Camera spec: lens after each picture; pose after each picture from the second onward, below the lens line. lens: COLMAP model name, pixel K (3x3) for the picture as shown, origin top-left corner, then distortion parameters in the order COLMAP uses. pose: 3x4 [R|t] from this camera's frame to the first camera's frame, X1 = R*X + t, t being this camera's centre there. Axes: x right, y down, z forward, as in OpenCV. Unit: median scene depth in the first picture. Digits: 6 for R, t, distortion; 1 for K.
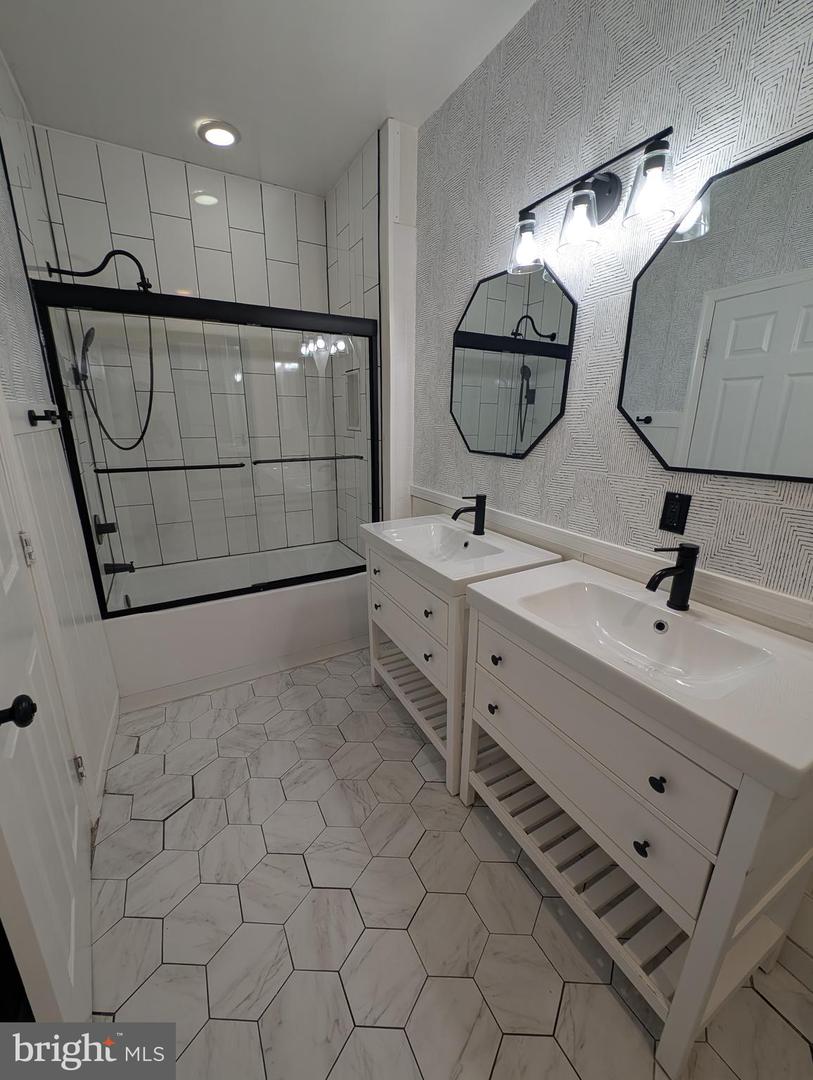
lens RADIAL K [[428.7, 0, 406.5], [0, 428.7, 537.4], [0, 0, 1]] dist [-0.001155, -0.000343]
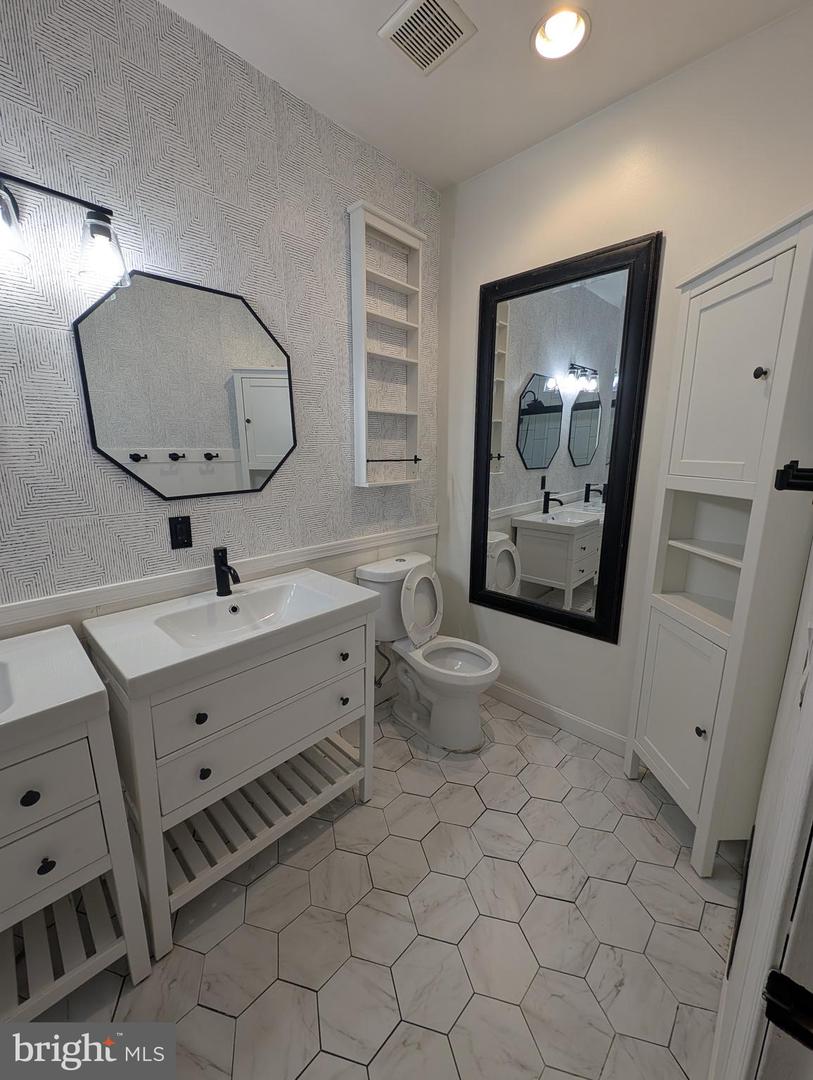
lens RADIAL K [[428.7, 0, 406.5], [0, 428.7, 537.4], [0, 0, 1]] dist [-0.001155, -0.000343]
pose [[-0.312652, -0.193282, 0.929995, -0.735552], [0.256748, 0.925438, 0.278650, -0.222753], [-0.914510, 0.325895, -0.239715, 0.707938]]
